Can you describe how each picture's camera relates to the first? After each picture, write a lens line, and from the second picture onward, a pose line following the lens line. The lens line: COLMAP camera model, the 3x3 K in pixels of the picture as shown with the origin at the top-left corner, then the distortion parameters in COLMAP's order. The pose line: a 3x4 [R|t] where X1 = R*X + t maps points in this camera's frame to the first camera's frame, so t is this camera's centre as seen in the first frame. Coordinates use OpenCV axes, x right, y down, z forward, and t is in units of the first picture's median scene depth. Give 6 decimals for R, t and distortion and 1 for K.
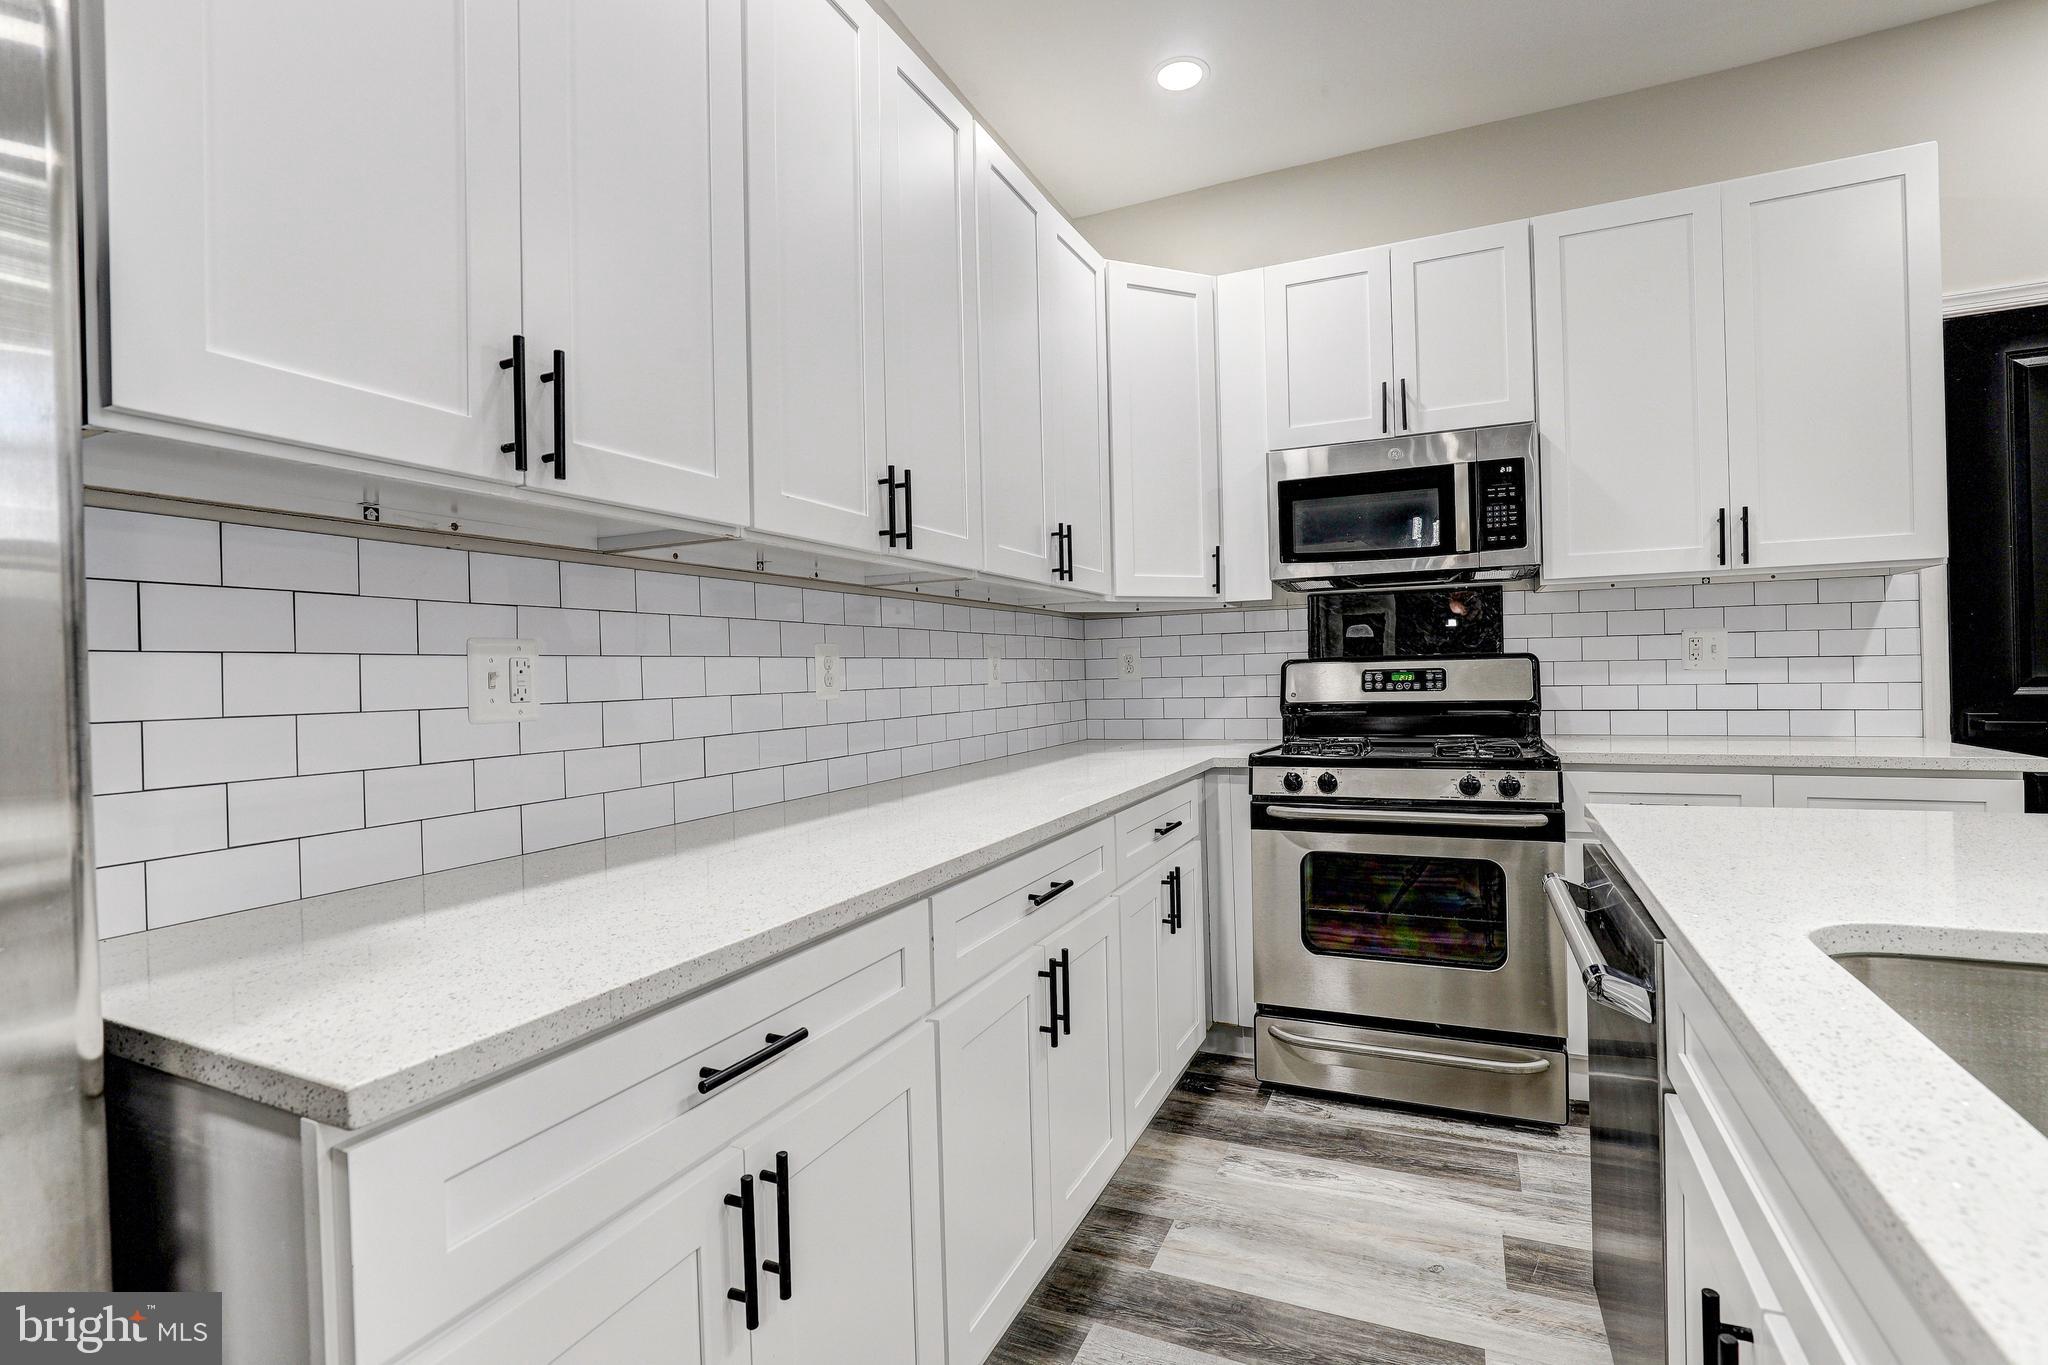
lens RADIAL K [[950.9, 0, 1048.2], [0, 950.9, 677.5], [0, 0, 1]] dist [-0.002144, 0.000042]
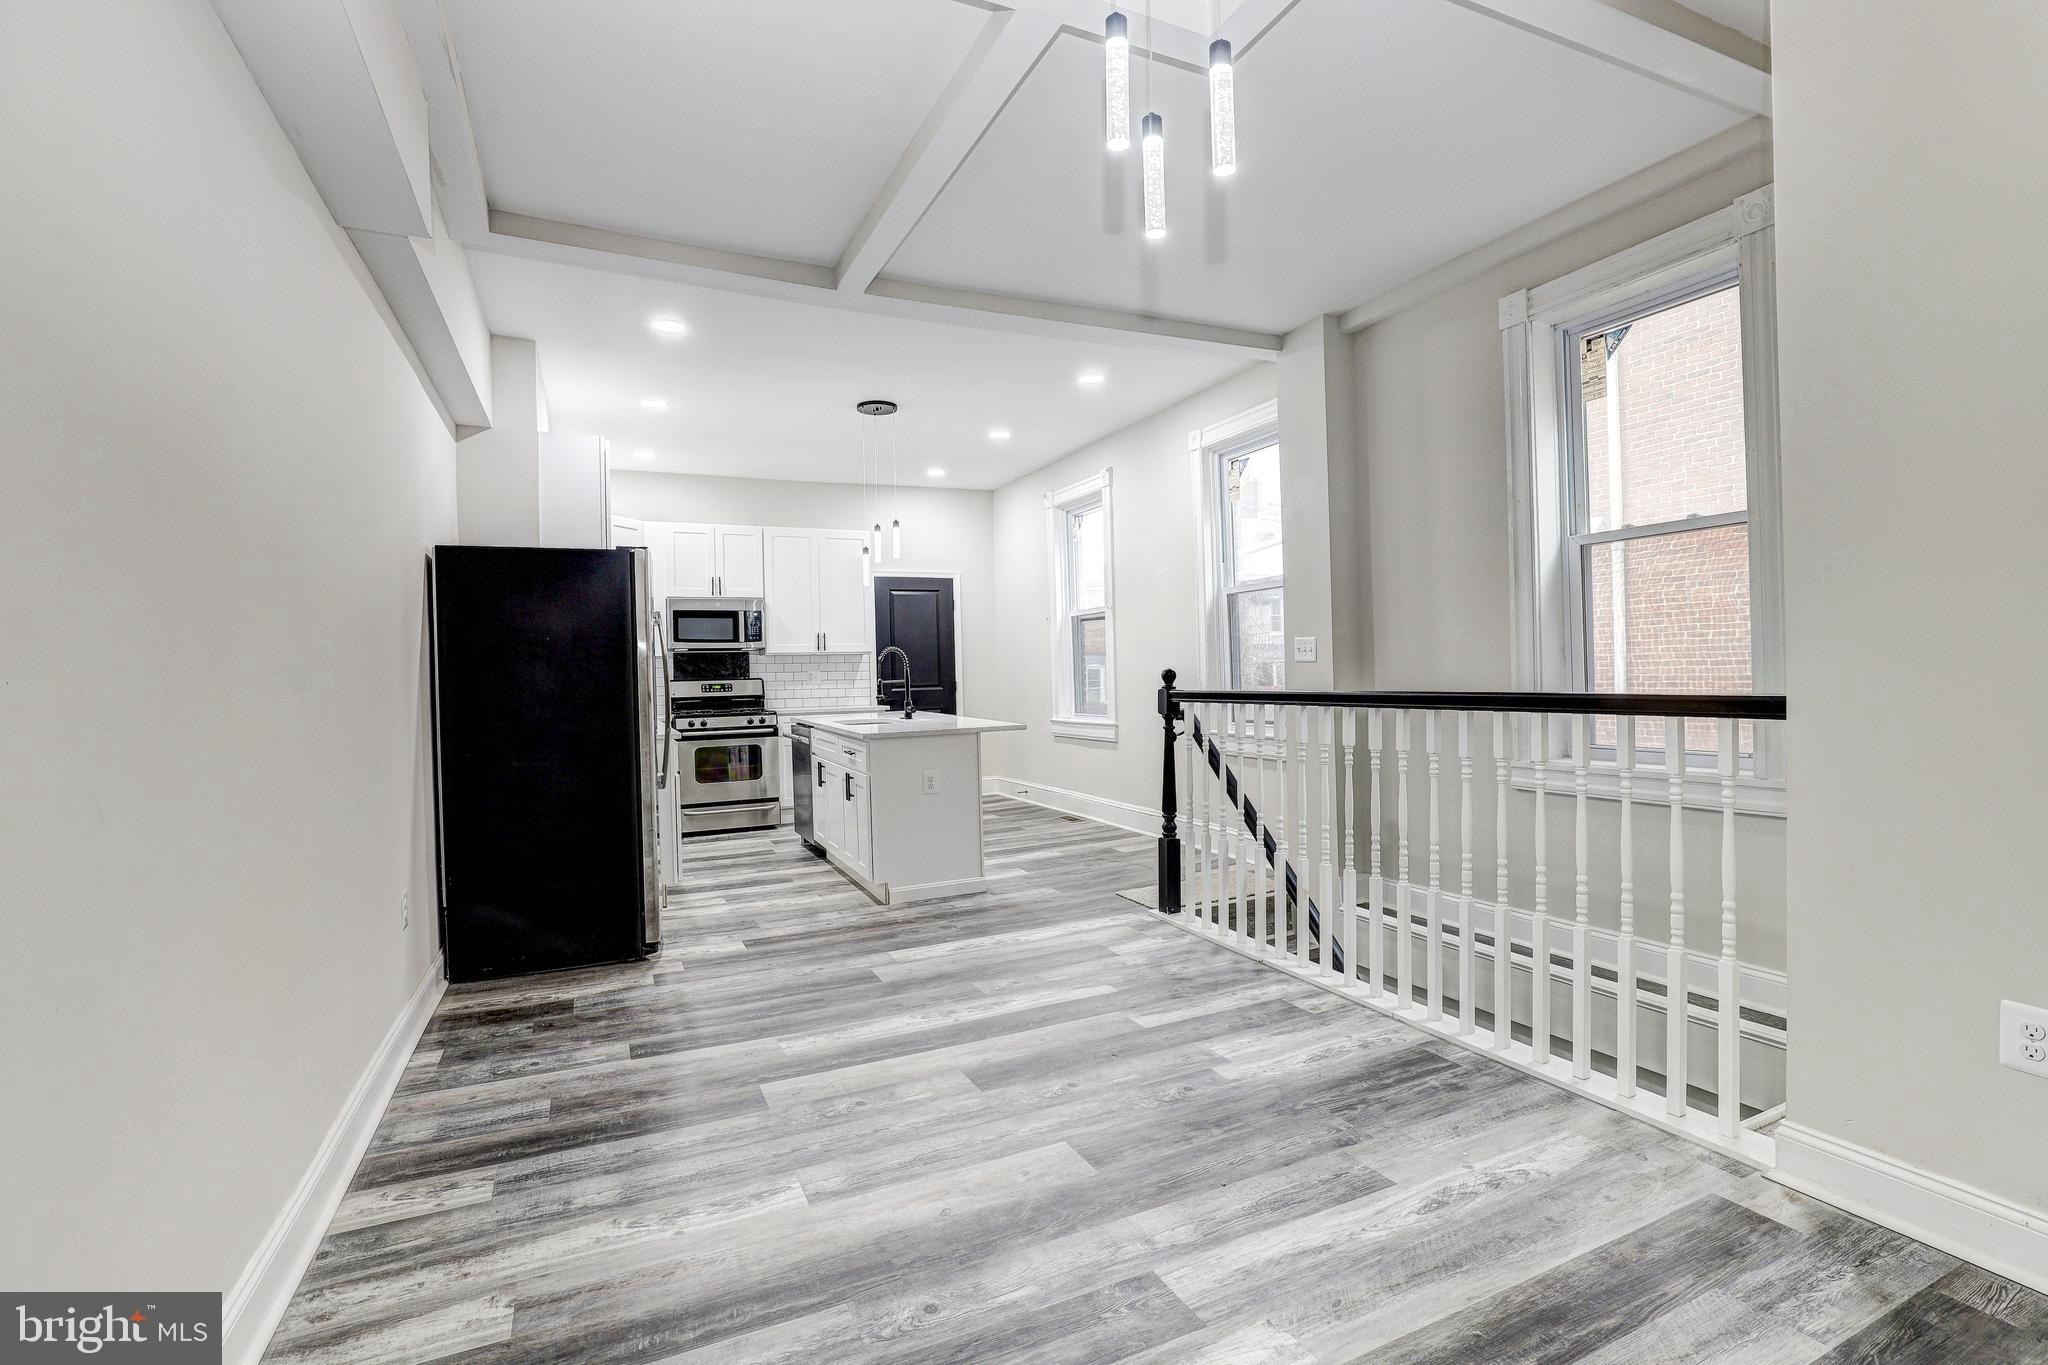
lens RADIAL K [[950.9, 0, 1048.2], [0, 950.9, 677.5], [0, 0, 1]] dist [-0.002144, 0.000042]
pose [[0.654278, 0.006687, 0.756225, -1.114268], [0.008392, 0.999835, -0.016101, 0.026490], [-0.756208, 0.016881, 0.654114, -1.551345]]
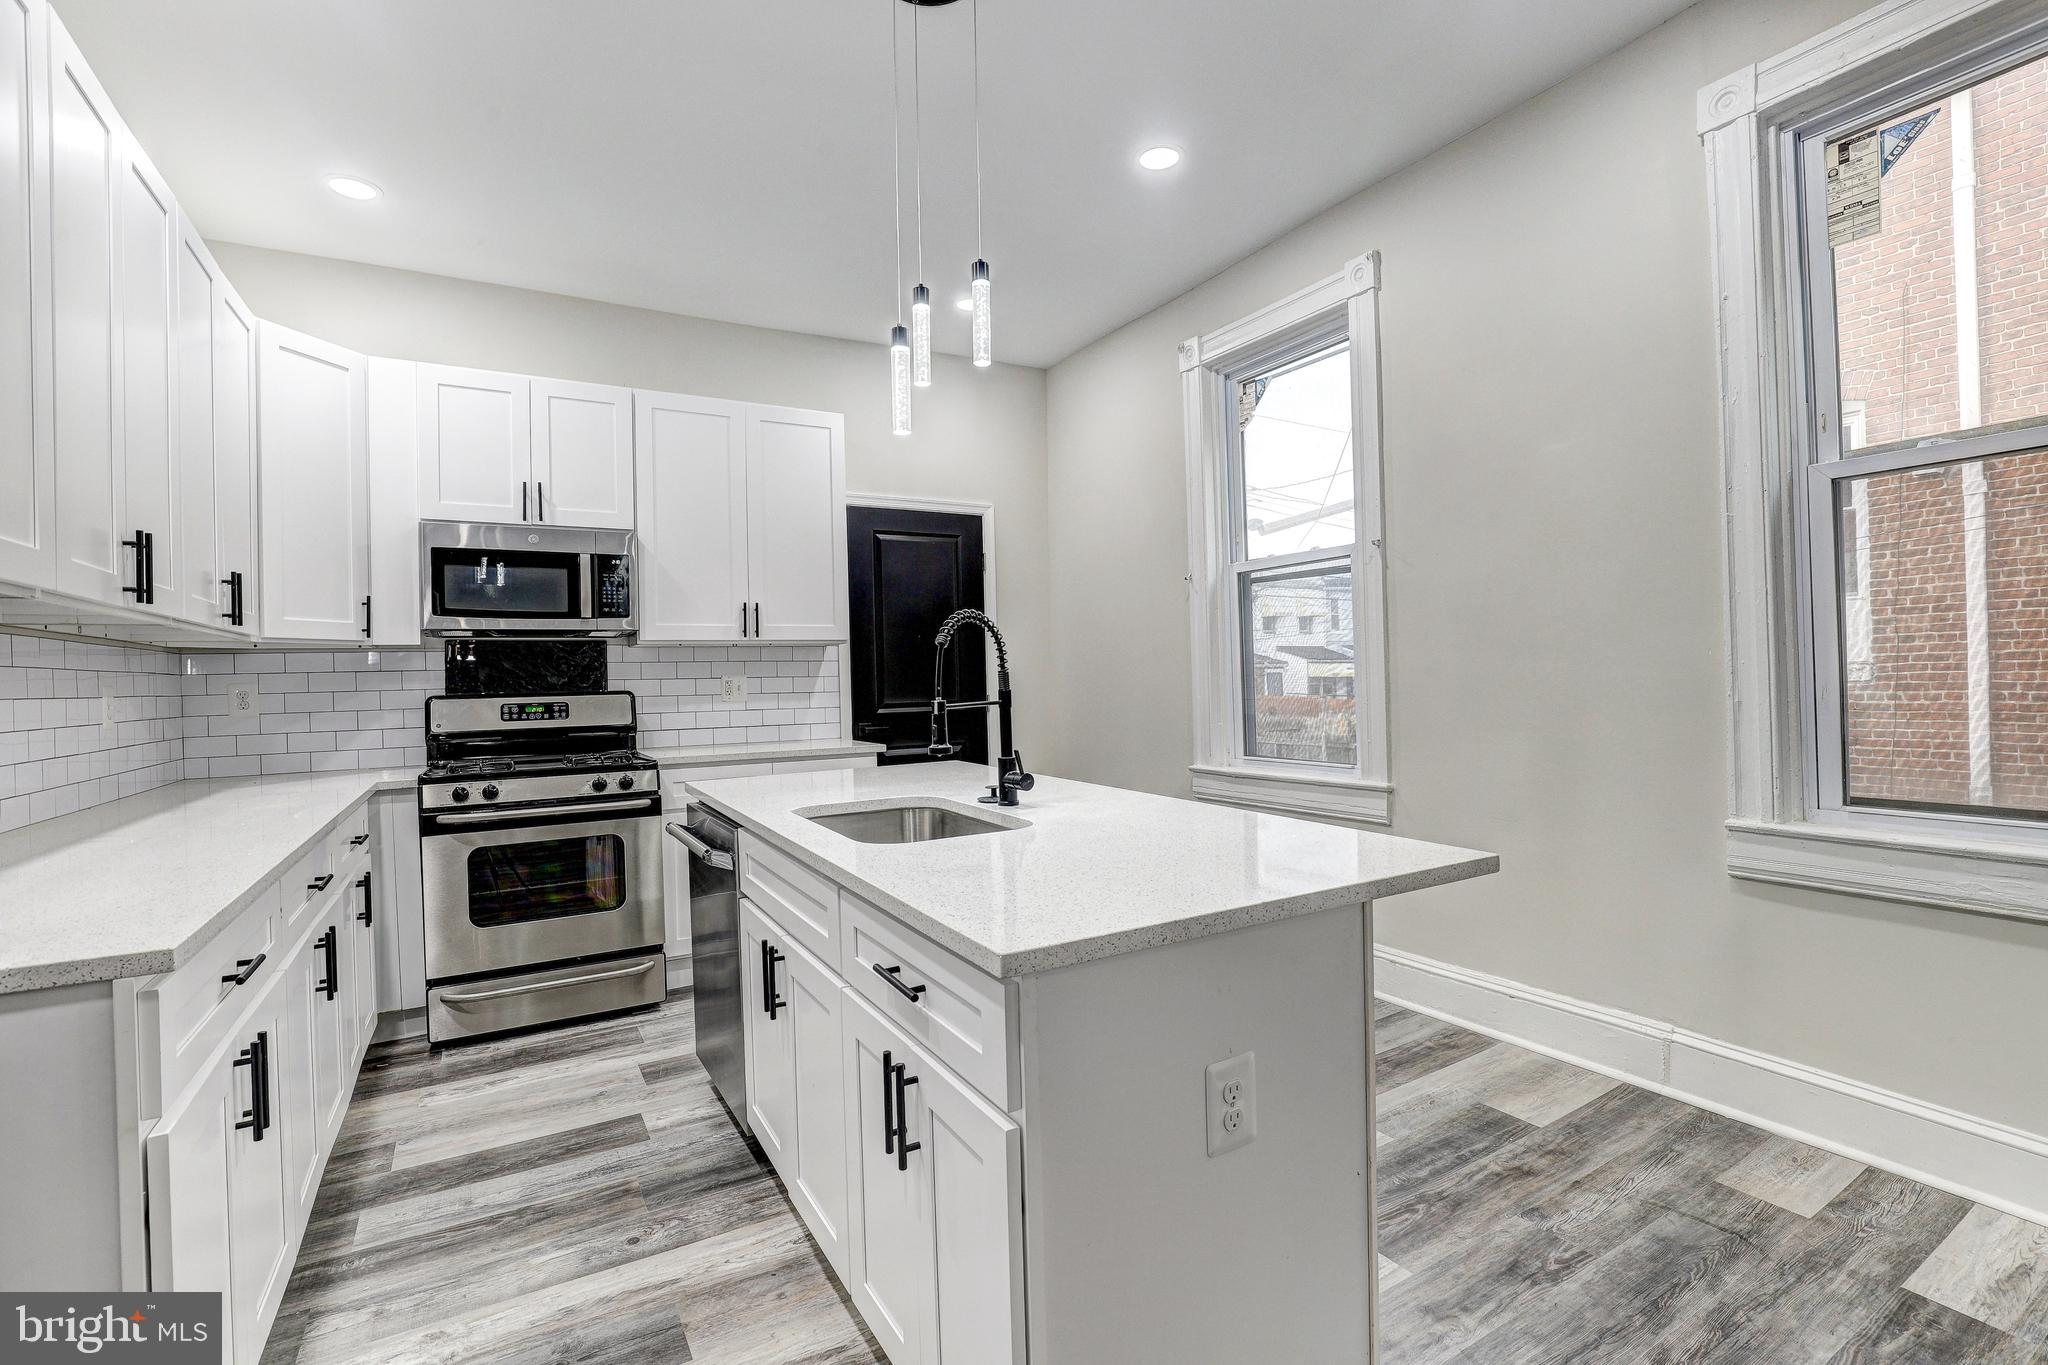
lens RADIAL K [[925.8, 0, 1060.7], [0, 925.8, 678.6], [0, 0, 1]] dist [-0.047557, 0.000176]
pose [[0.567664, 0.008284, 0.823219, -0.262978], [0.014677, 0.999689, -0.020180, -0.007247], [-0.823130, 0.023538, 0.567365, -0.316943]]
